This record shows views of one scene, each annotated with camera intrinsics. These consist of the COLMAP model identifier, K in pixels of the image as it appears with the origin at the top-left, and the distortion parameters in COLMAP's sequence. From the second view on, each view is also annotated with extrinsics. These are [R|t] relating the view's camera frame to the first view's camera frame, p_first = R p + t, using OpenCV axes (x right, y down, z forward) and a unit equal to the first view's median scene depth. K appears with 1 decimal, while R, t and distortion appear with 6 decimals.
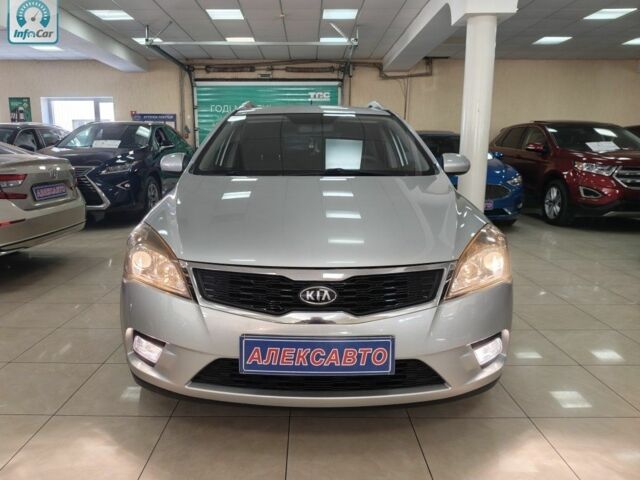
lens RADIAL K [[458.6, 0, 320.0], [0, 458.6, 240.0], [0, 0, 1]] dist [0.012520, -0.003604]
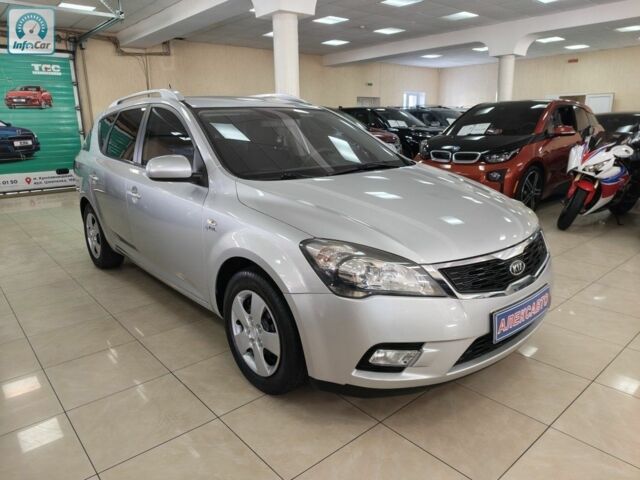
lens RADIAL K [[427.0, 0, 320.0], [0, 427.0, 240.0], [0, 0, 1]] dist [0.008252, 0.001832]
pose [[0.766917, -0.184217, 0.614738, -0.163573], [0.140602, 0.982873, 0.119127, -0.024700], [-0.626155, -0.004927, 0.779683, 0.057521]]
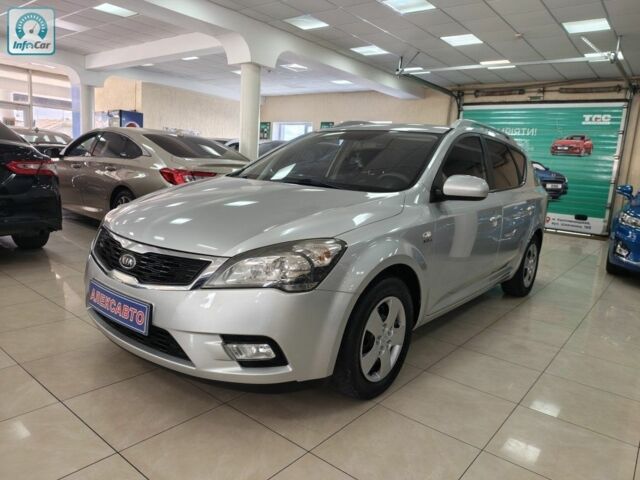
lens RADIAL K [[447.7, 0, 321.2], [0, 447.7, 255.5], [0, 0, 1]] dist [-0.046967, 0.002235]
pose [[0.780178, 0.166204, -0.603074, 0.137376], [-0.173193, 0.983763, 0.047065, -0.005841], [0.601104, 0.067730, 0.796295, 0.037953]]
